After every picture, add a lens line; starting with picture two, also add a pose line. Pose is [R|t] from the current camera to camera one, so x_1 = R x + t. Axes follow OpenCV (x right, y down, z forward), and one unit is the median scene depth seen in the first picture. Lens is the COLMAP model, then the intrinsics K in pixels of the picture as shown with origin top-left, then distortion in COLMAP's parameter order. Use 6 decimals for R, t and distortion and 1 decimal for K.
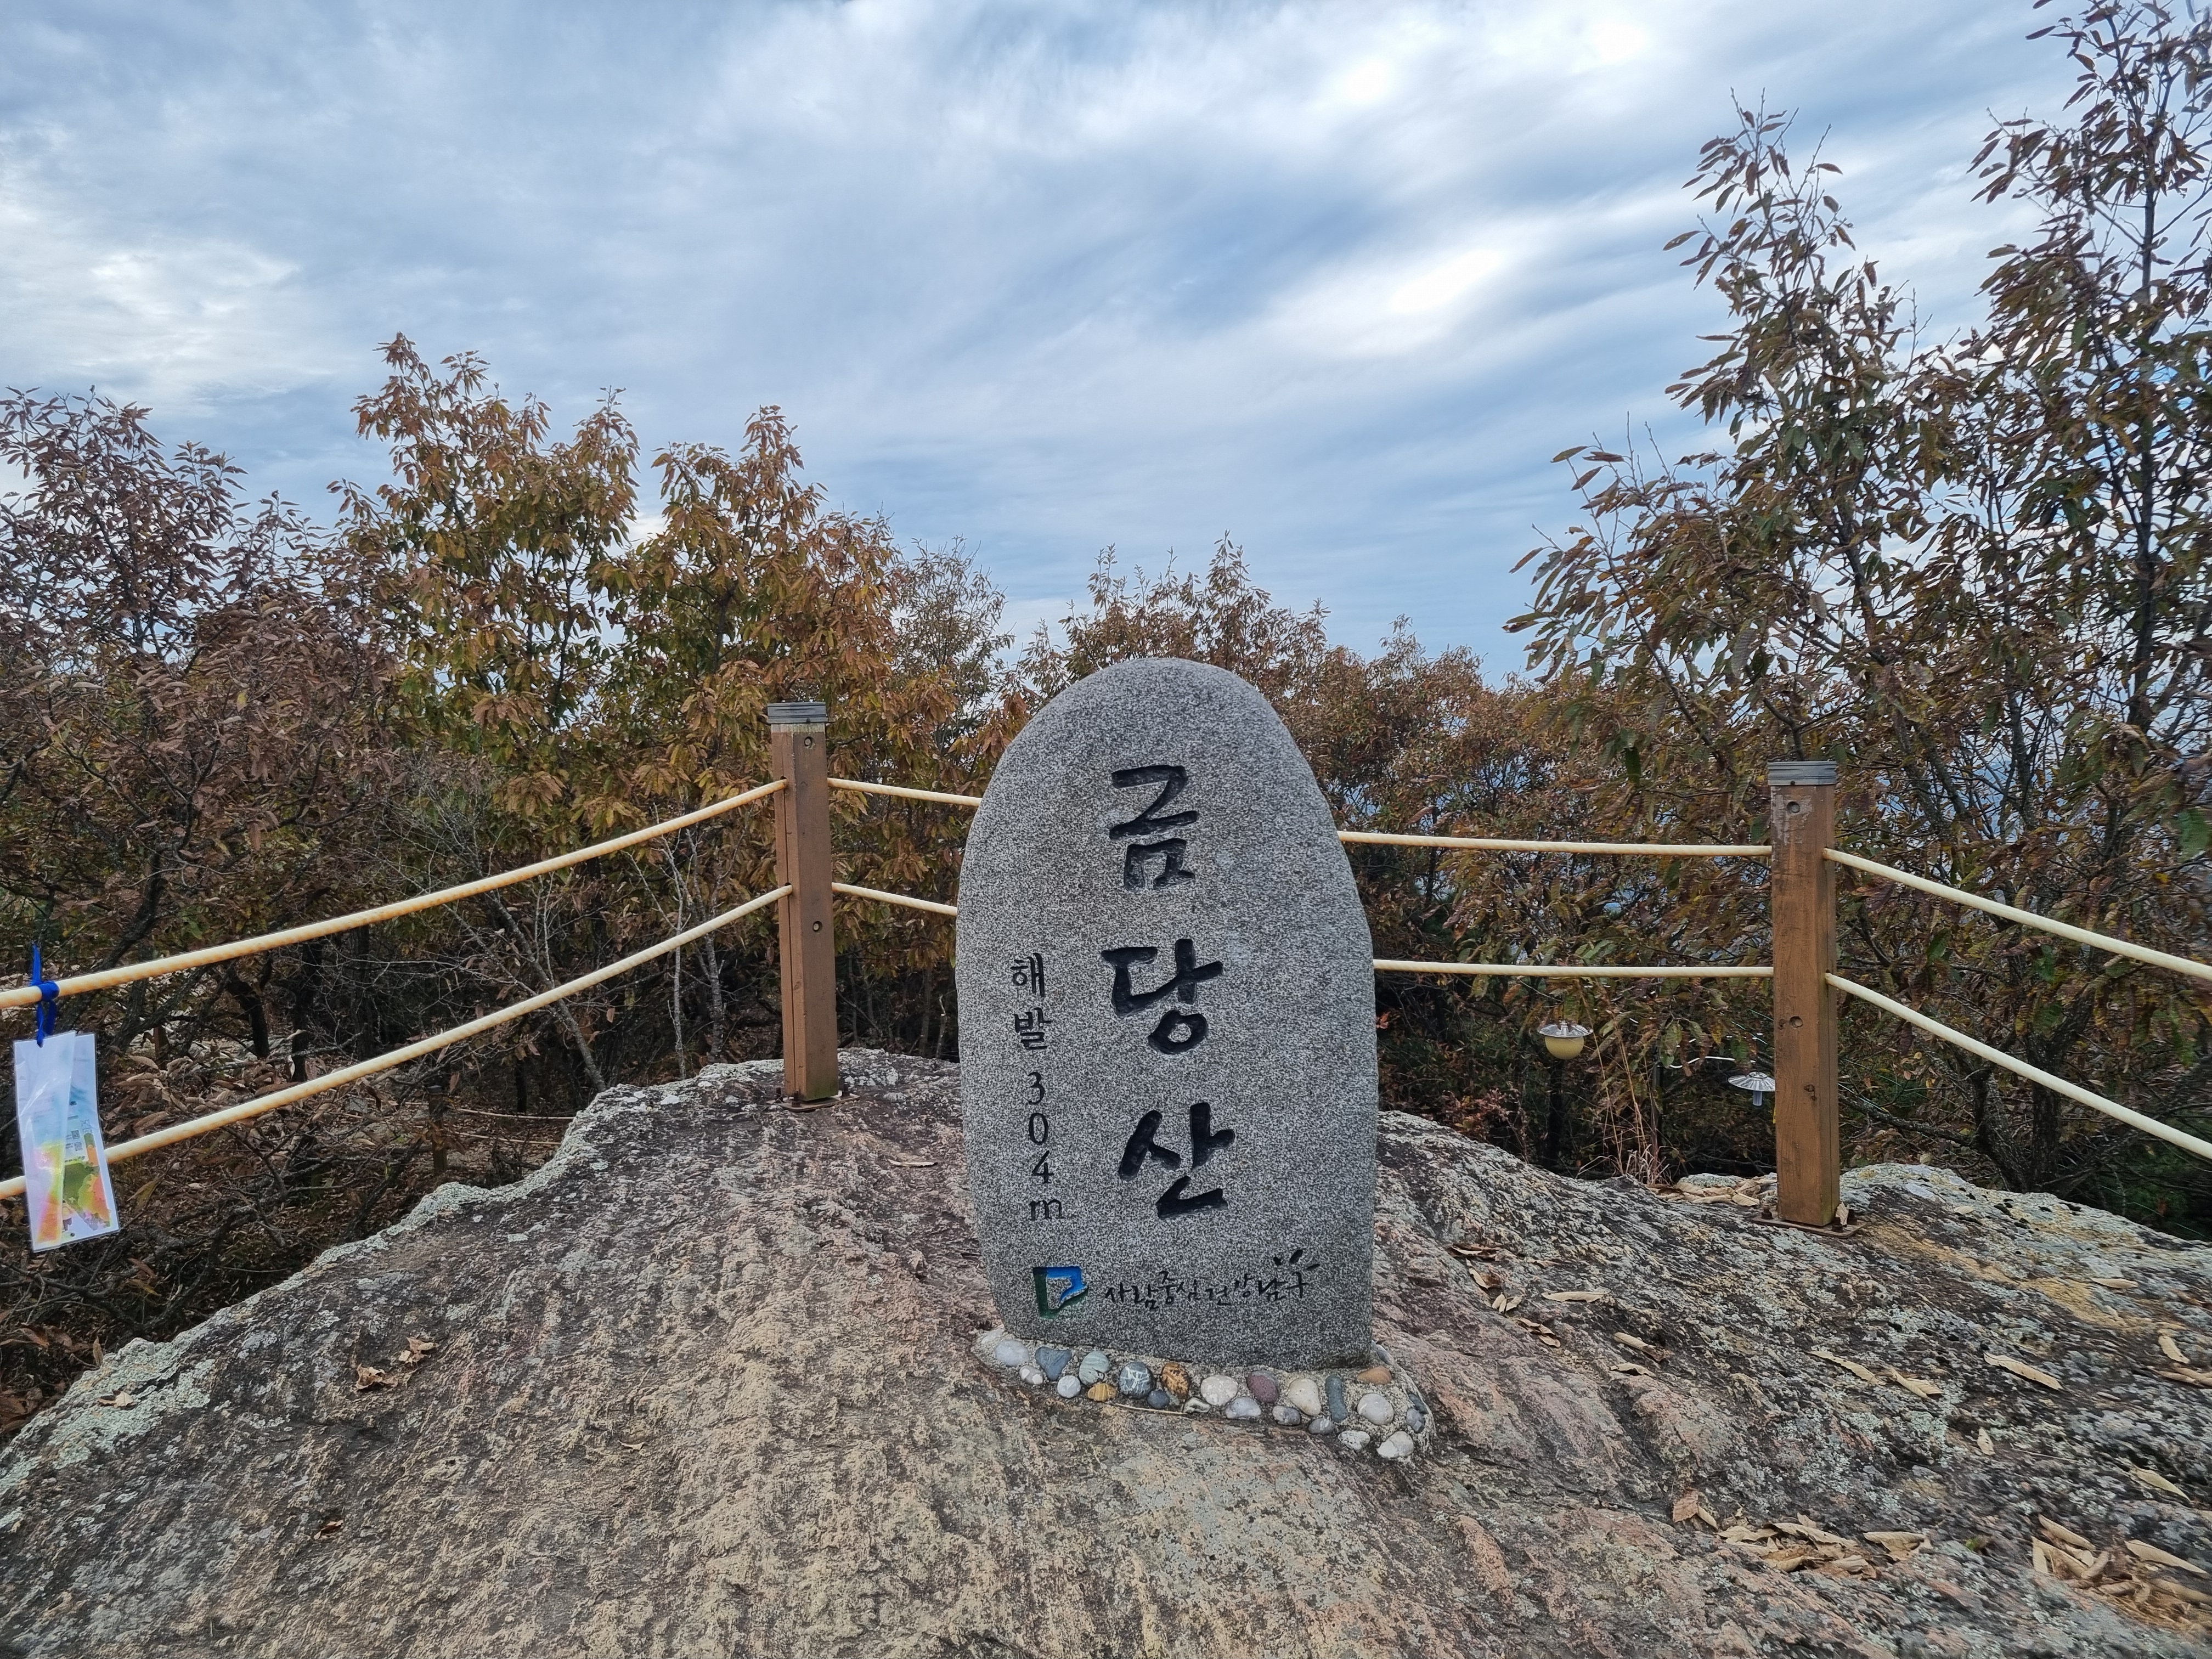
lens RADIAL K [[1662.4, 0, 1039.9], [0, 1662.4, 838.5], [0, 0, 1]] dist [0.069509, -0.052929]
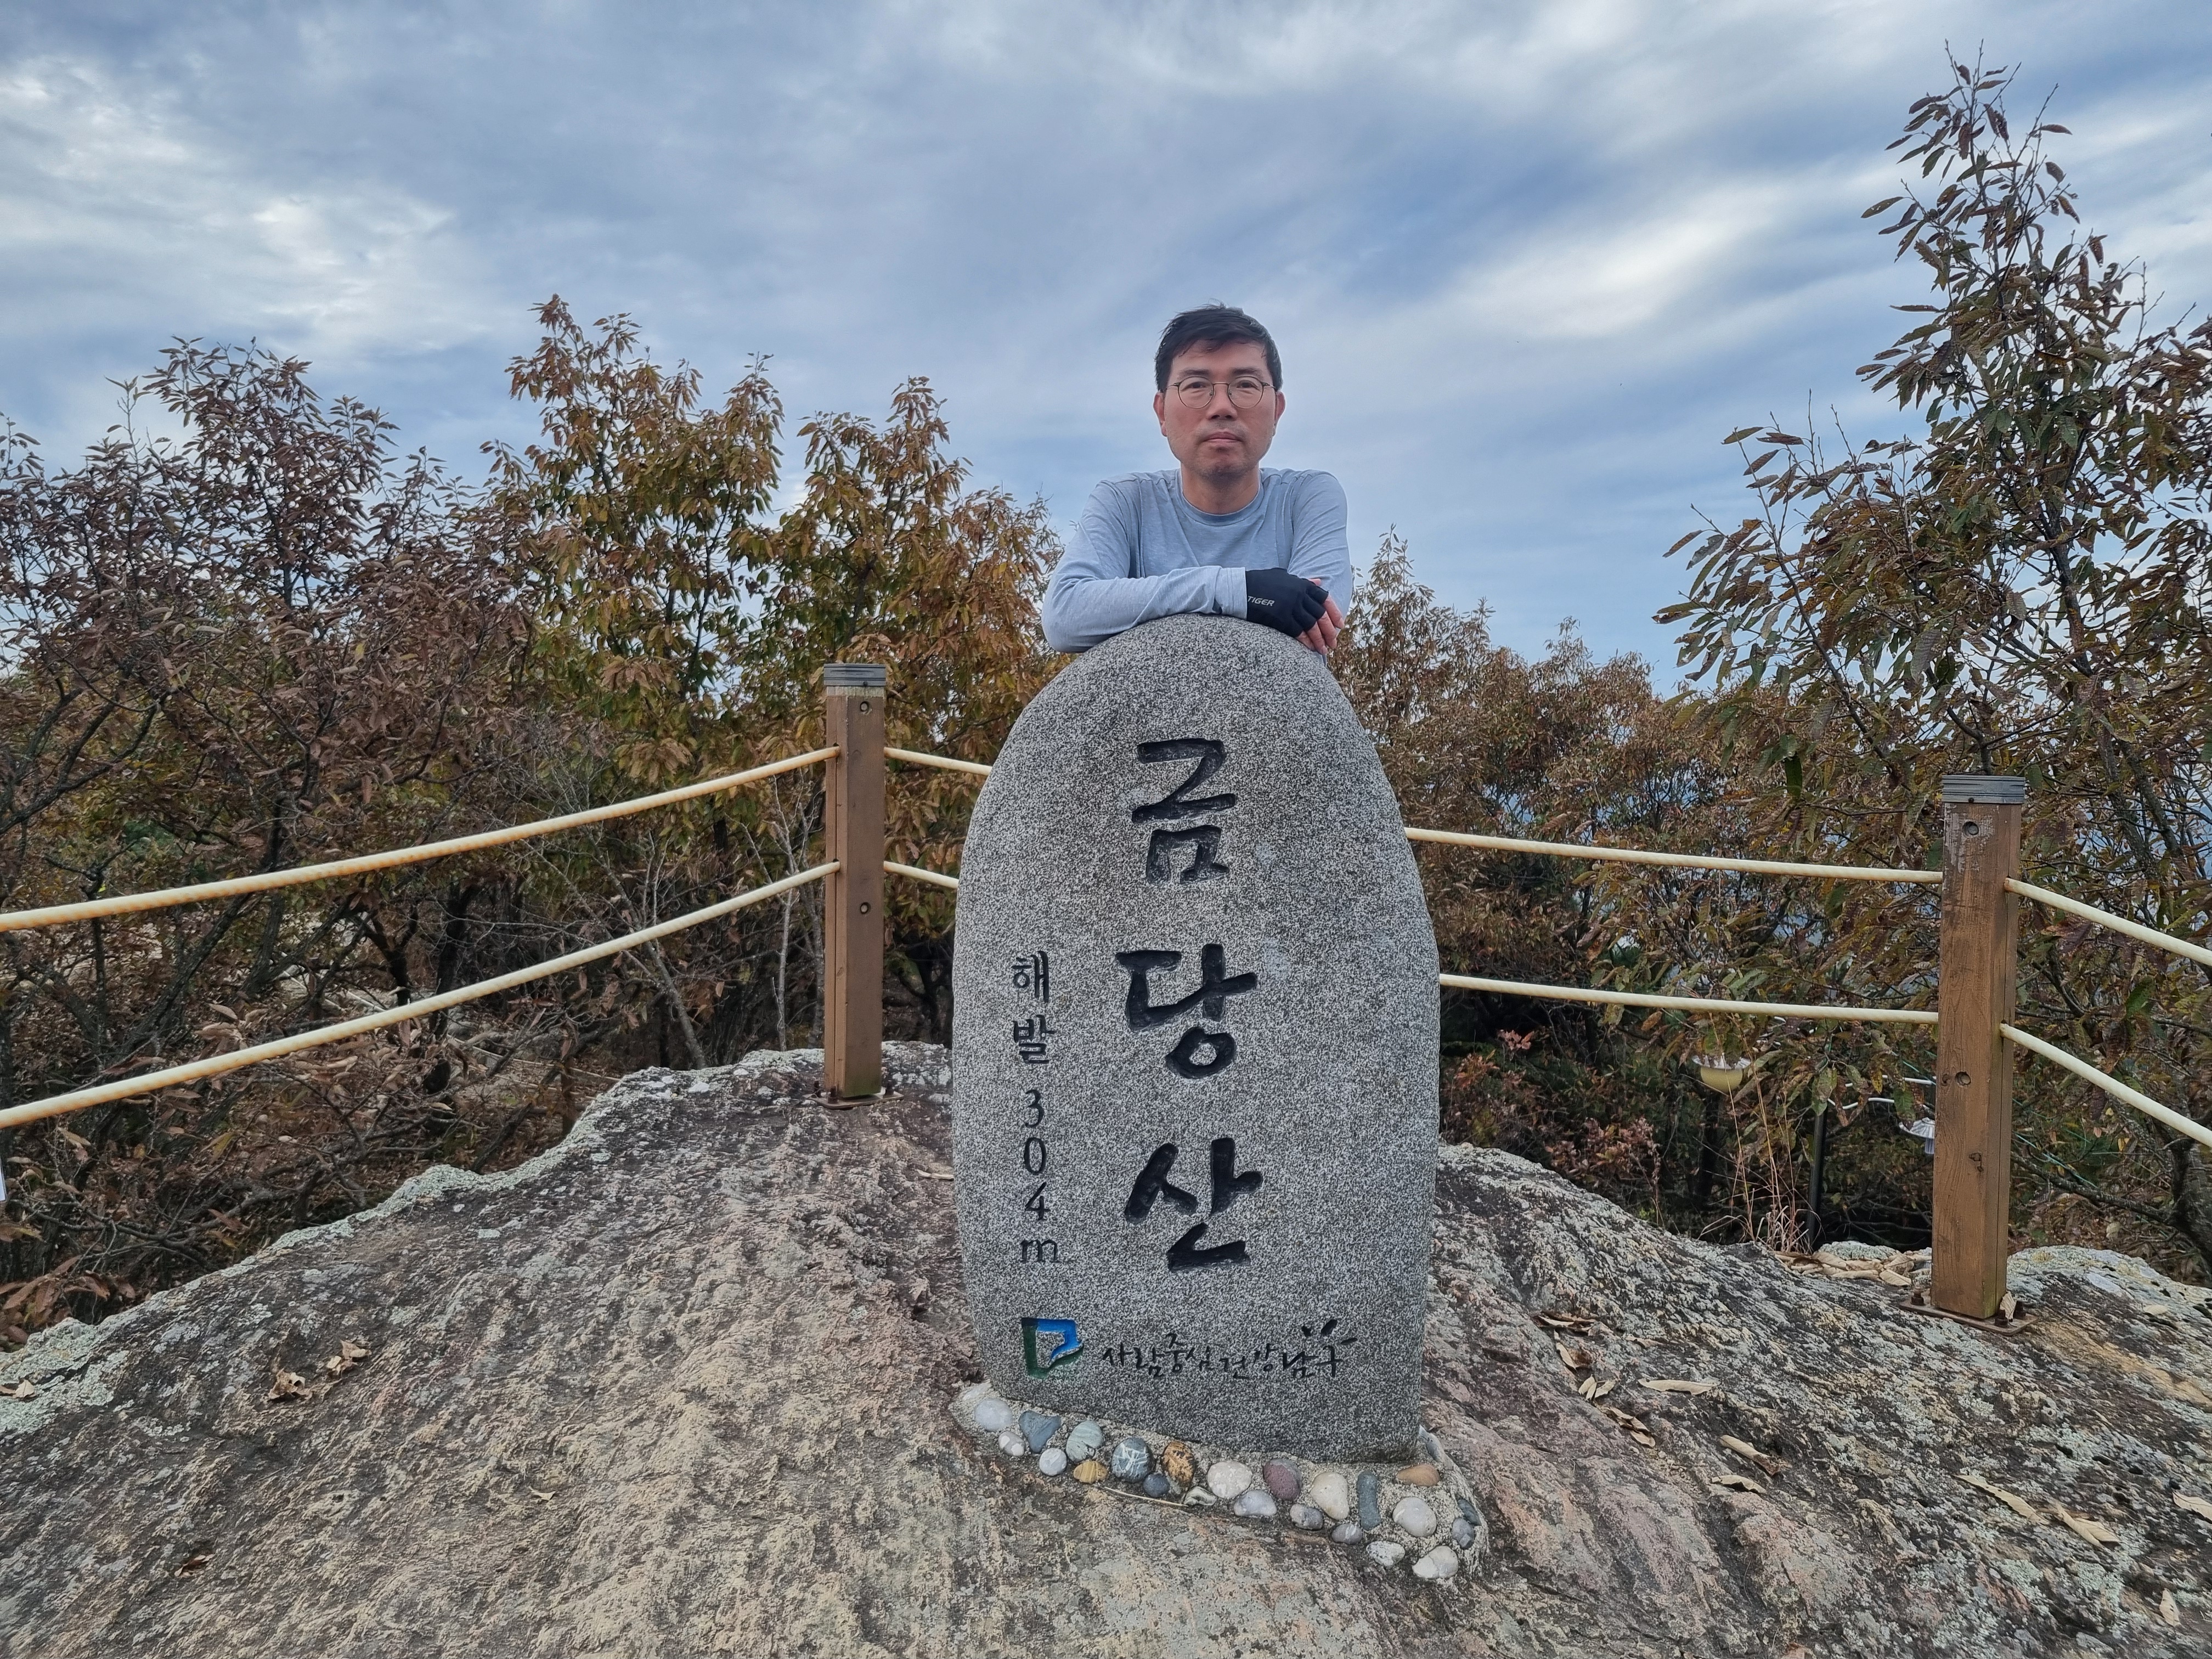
lens RADIAL K [[1663.5, 0, 1077.6], [0, 1663.5, 823.3], [0, 0, 1]] dist [0.062247, -0.048242]
pose [[0.996115, 0.048155, -0.073733, 0.070227], [-0.048505, 0.998819, -0.002963, 0.004342], [0.073503, 0.006528, 0.997274, 0.134155]]
